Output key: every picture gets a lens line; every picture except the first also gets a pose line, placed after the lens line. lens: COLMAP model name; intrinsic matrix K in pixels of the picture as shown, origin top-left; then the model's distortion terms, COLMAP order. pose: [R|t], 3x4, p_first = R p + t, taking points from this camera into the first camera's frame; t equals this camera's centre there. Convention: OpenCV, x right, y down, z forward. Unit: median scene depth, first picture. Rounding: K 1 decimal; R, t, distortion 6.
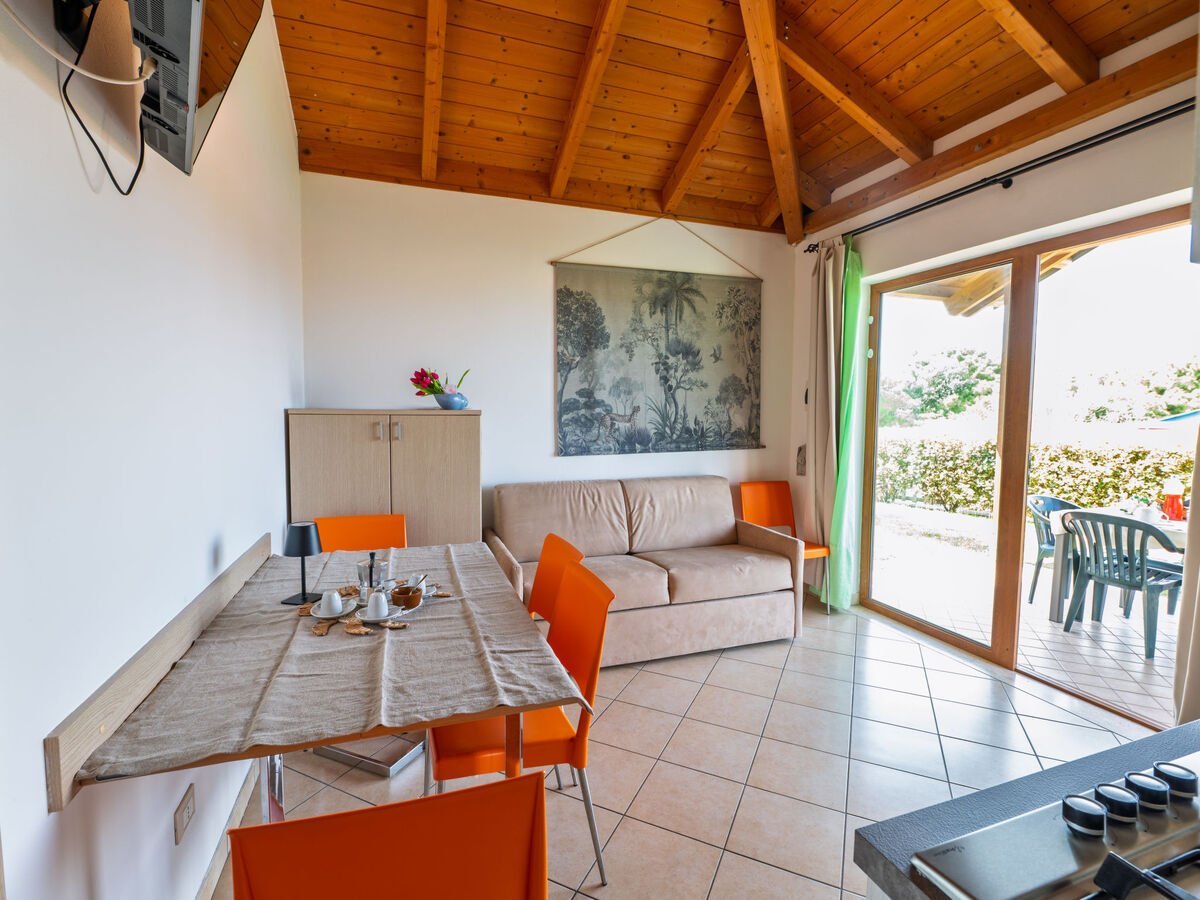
lens RADIAL K [[553.5, 0, 603.3], [0, 553.5, 447.4], [0, 0, 1]] dist [-0.002121, 0.000021]
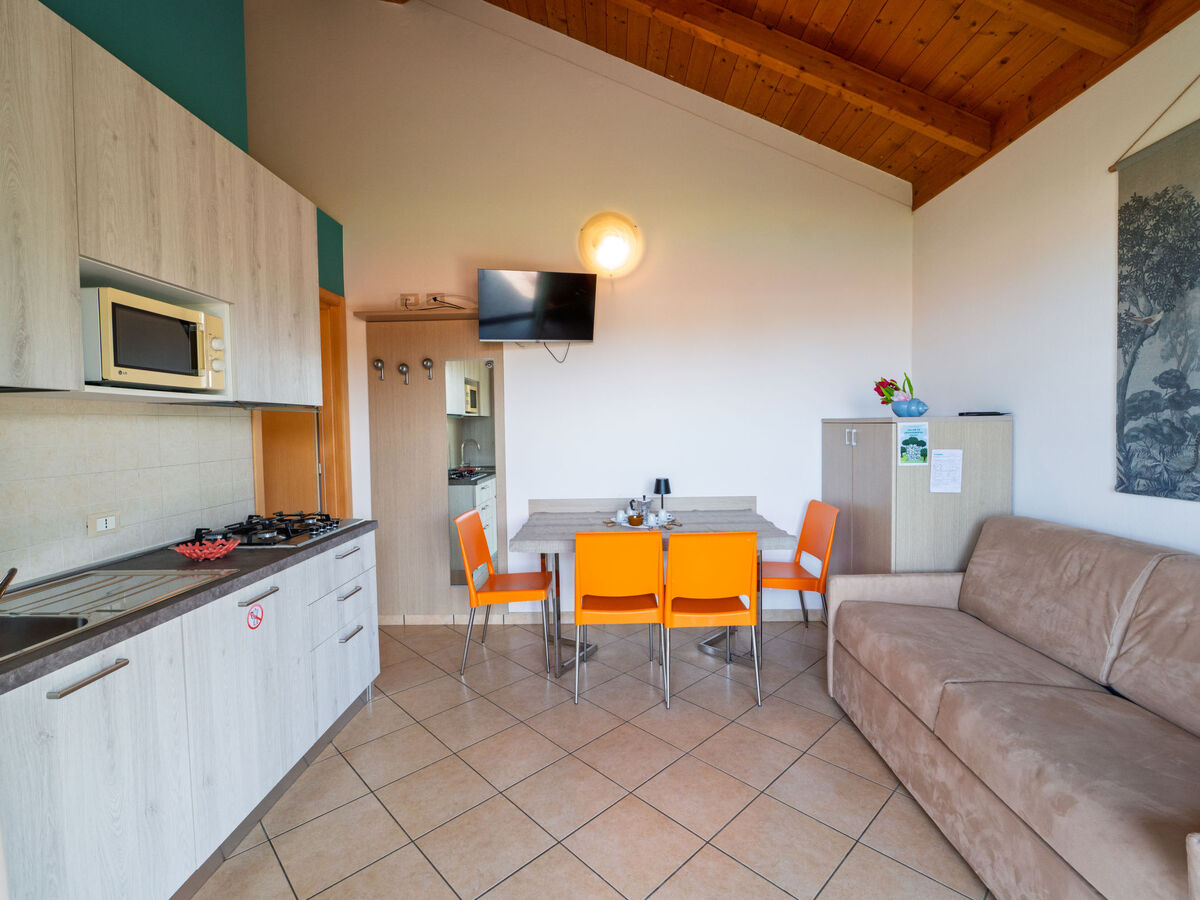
lens RADIAL K [[553.5, 0, 606.2], [0, 553.5, 446.5], [0, 0, 1]] dist [-0.002121, 0.000021]
pose [[-0.341167, 0.036279, -0.939302, 0.648288], [-0.053121, 0.996914, 0.057799, -0.036644], [0.938501, 0.069615, -0.338187, 0.687083]]
